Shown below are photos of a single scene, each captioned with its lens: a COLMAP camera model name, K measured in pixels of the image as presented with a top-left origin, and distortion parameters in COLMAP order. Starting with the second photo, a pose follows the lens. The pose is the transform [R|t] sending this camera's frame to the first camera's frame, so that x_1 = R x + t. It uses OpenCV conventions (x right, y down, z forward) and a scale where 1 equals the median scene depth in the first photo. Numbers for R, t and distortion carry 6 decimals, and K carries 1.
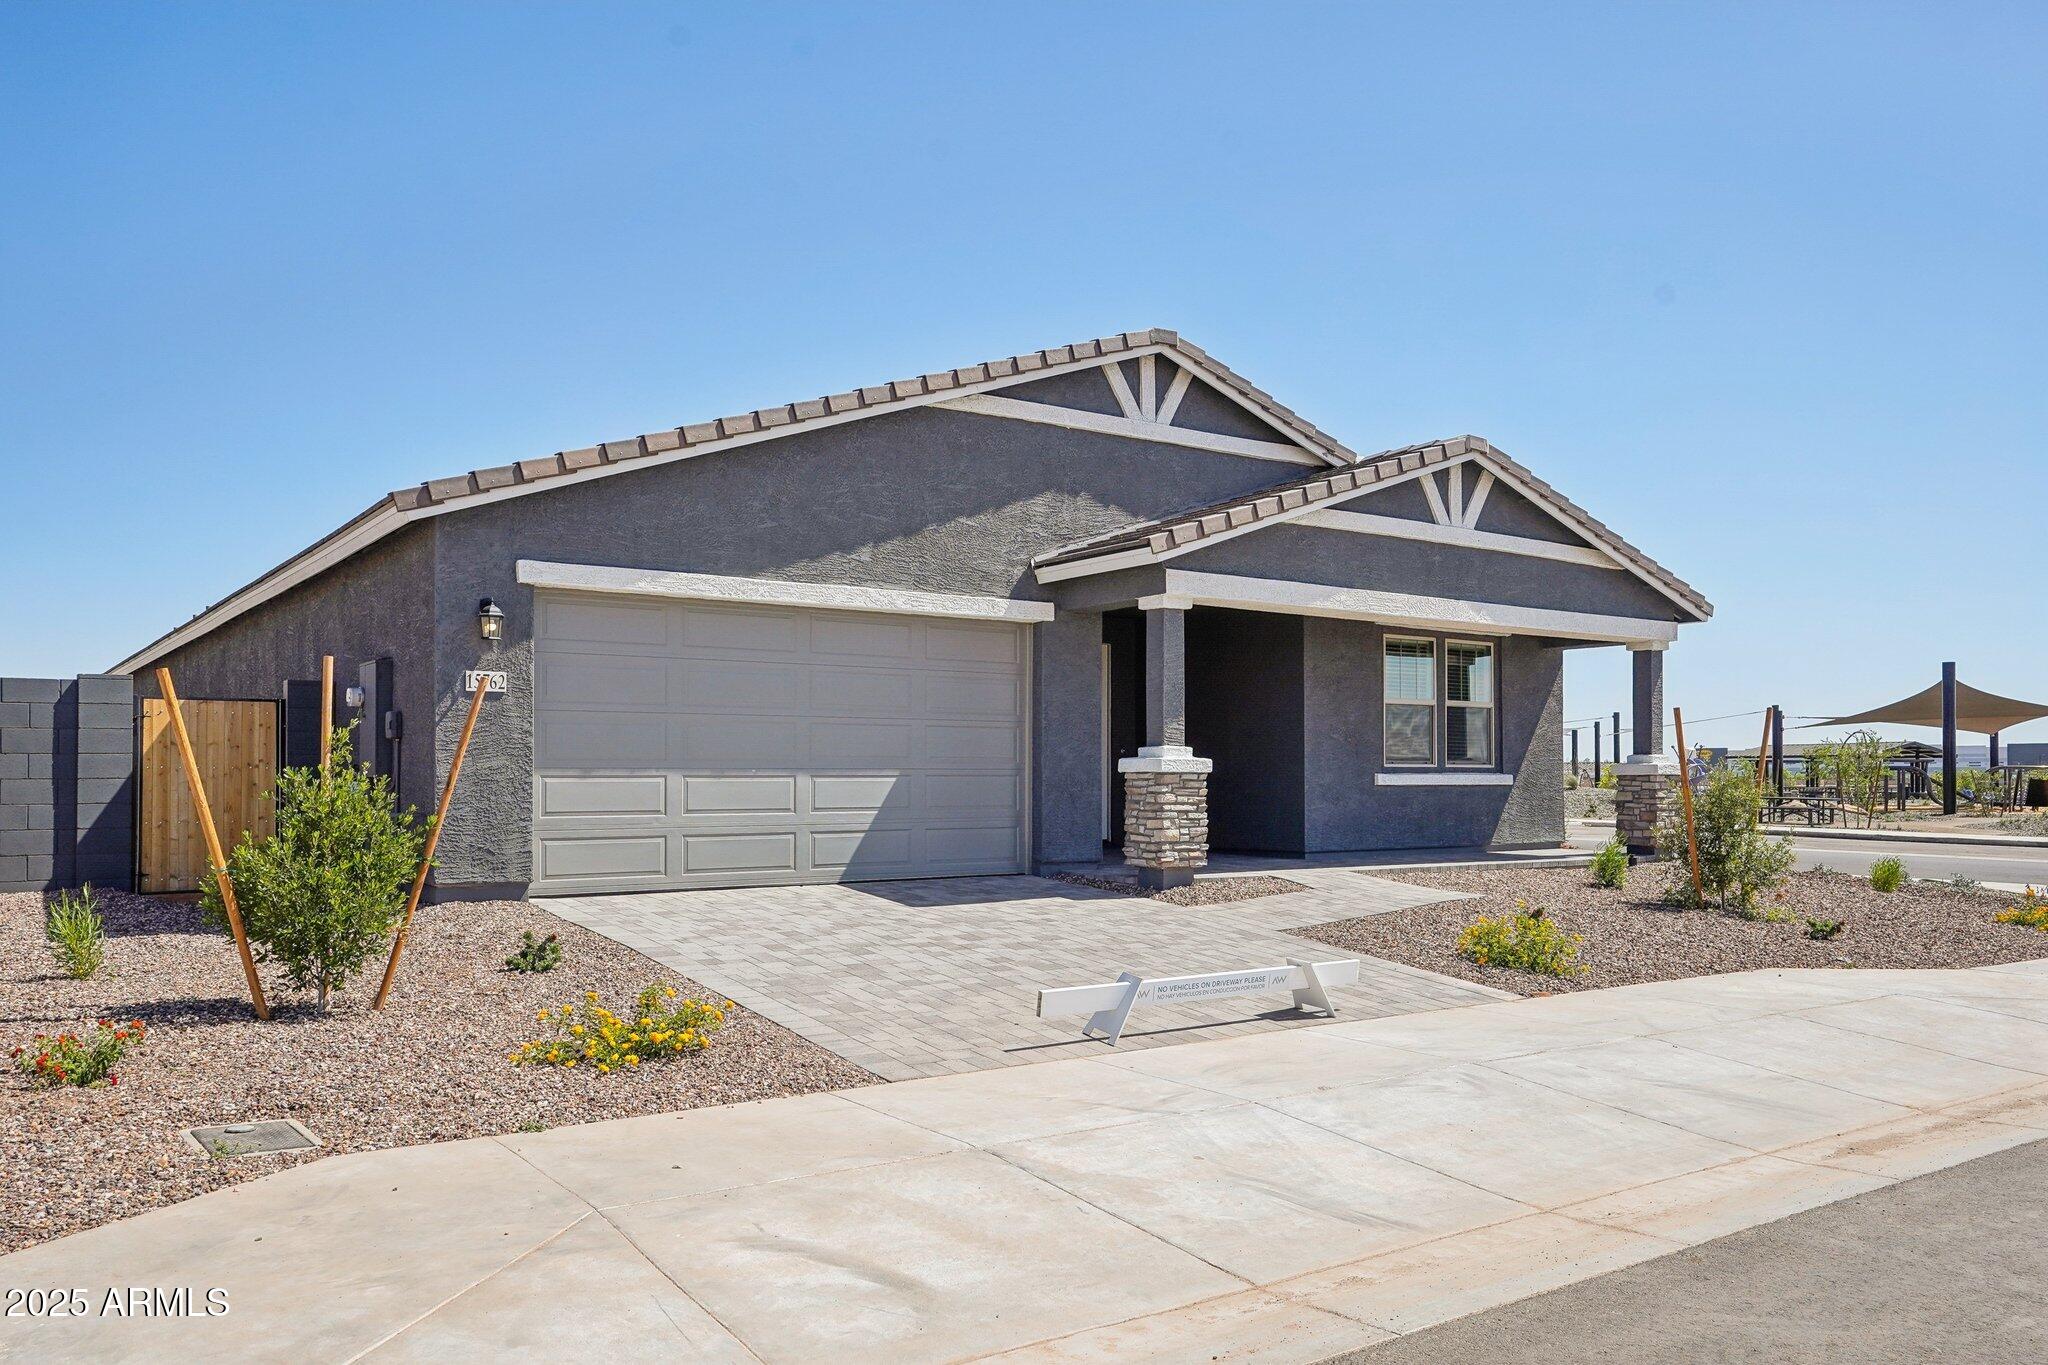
lens RADIAL K [[1548.5, 0, 1035.6], [0, 1548.5, 732.6], [0, 0, 1]] dist [0.019386, -0.010773]
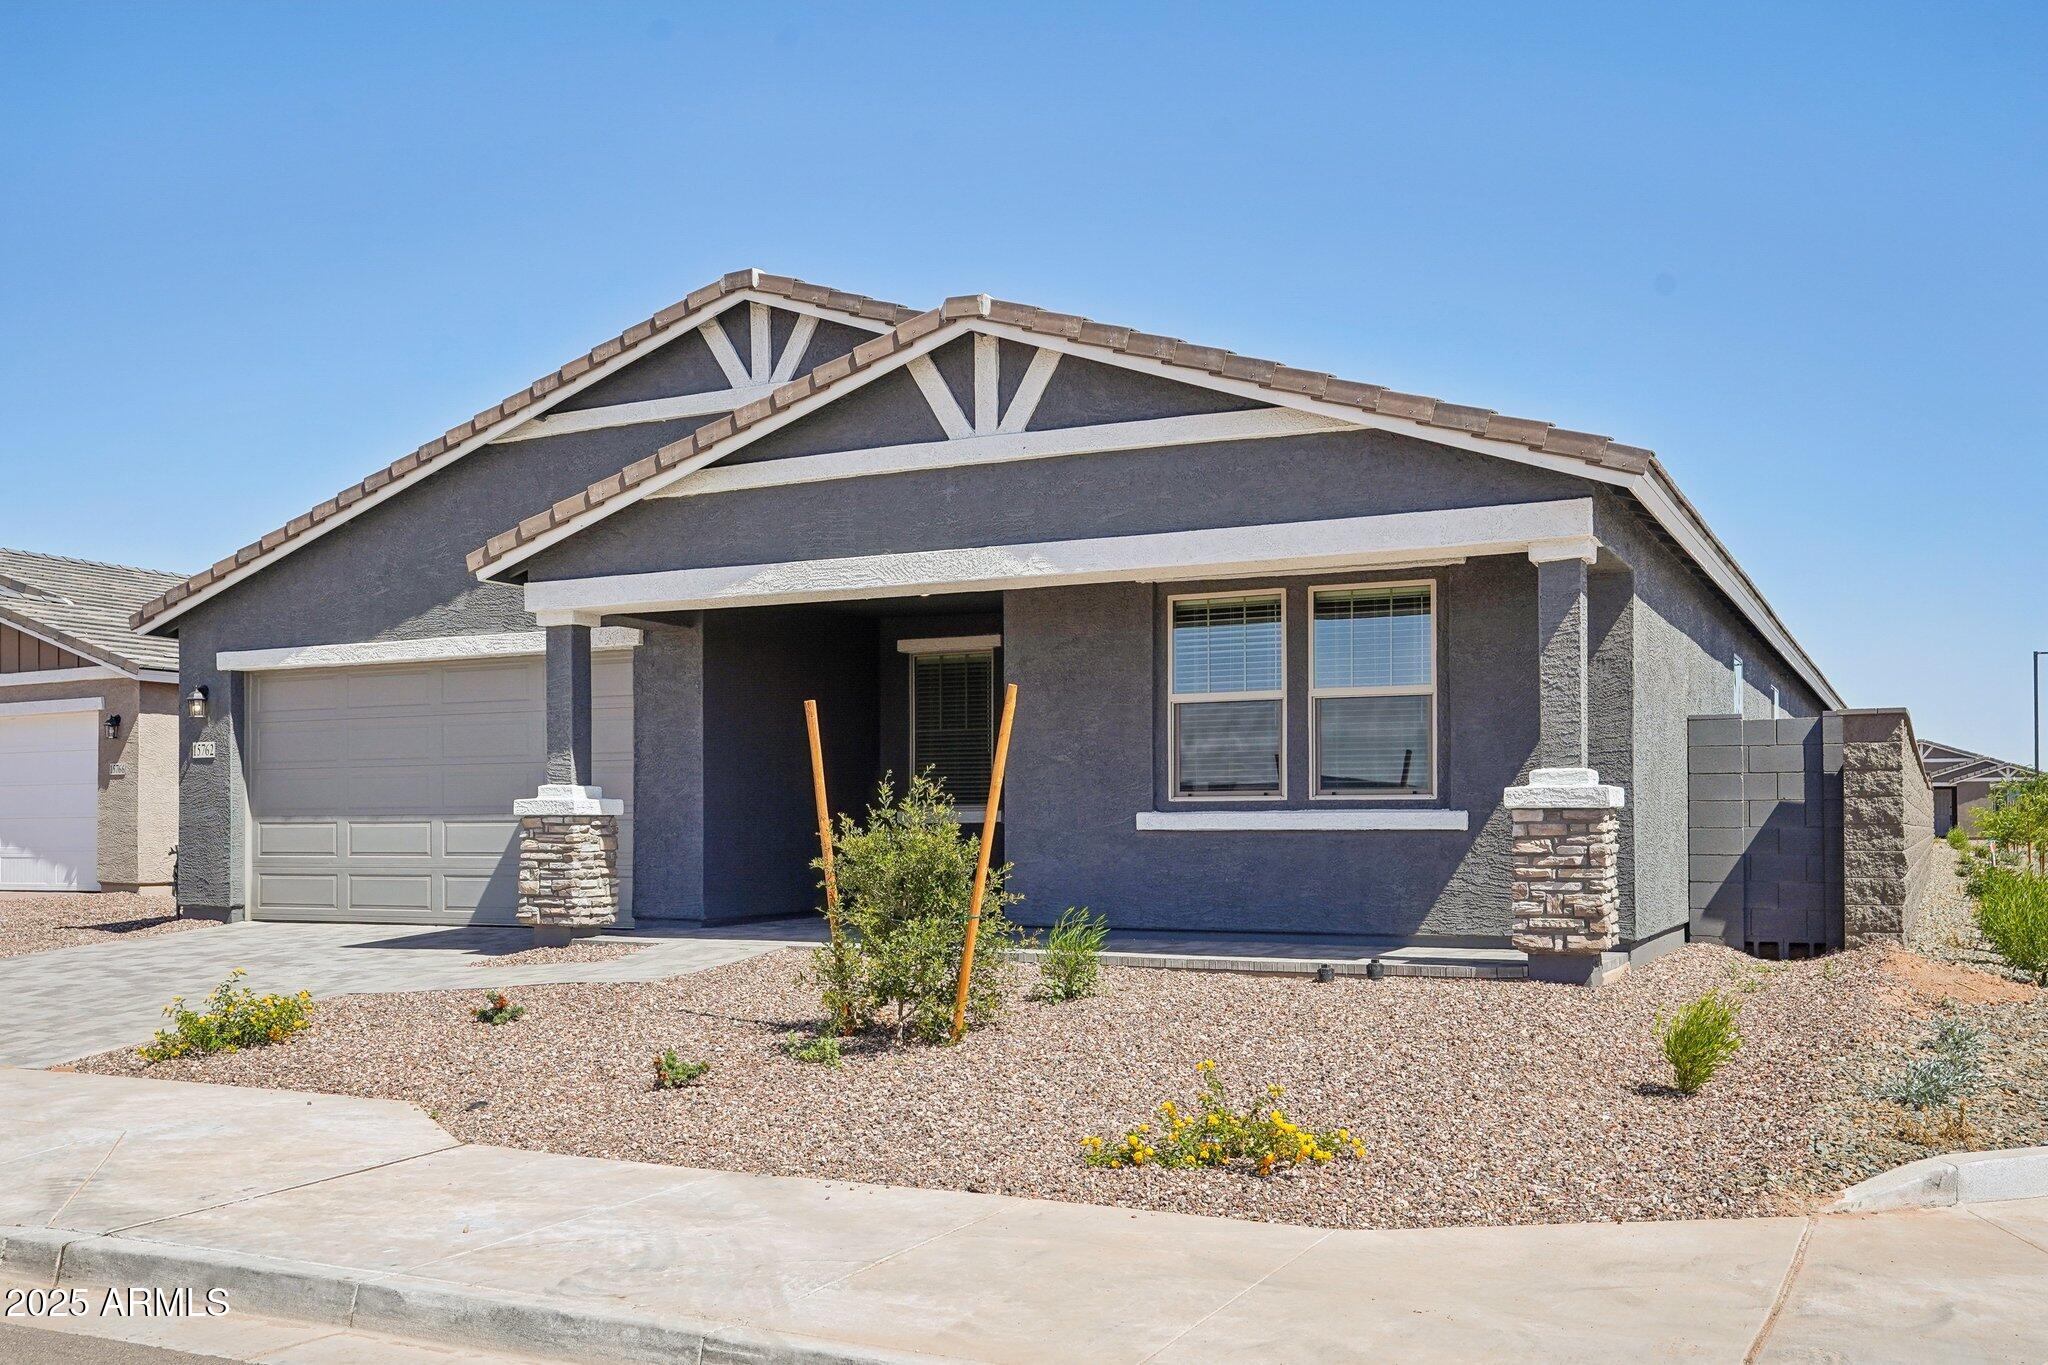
lens RADIAL K [[1905.6, 0, 1006.9], [0, 1905.6, 759.8], [0, 0, 1]] dist [0.034767, 0.000000]
pose [[0.450252, -0.034162, -0.892248, 1.126072], [0.028651, 0.999306, -0.023803, 0.026702], [0.892442, -0.014847, 0.450919, 0.723982]]
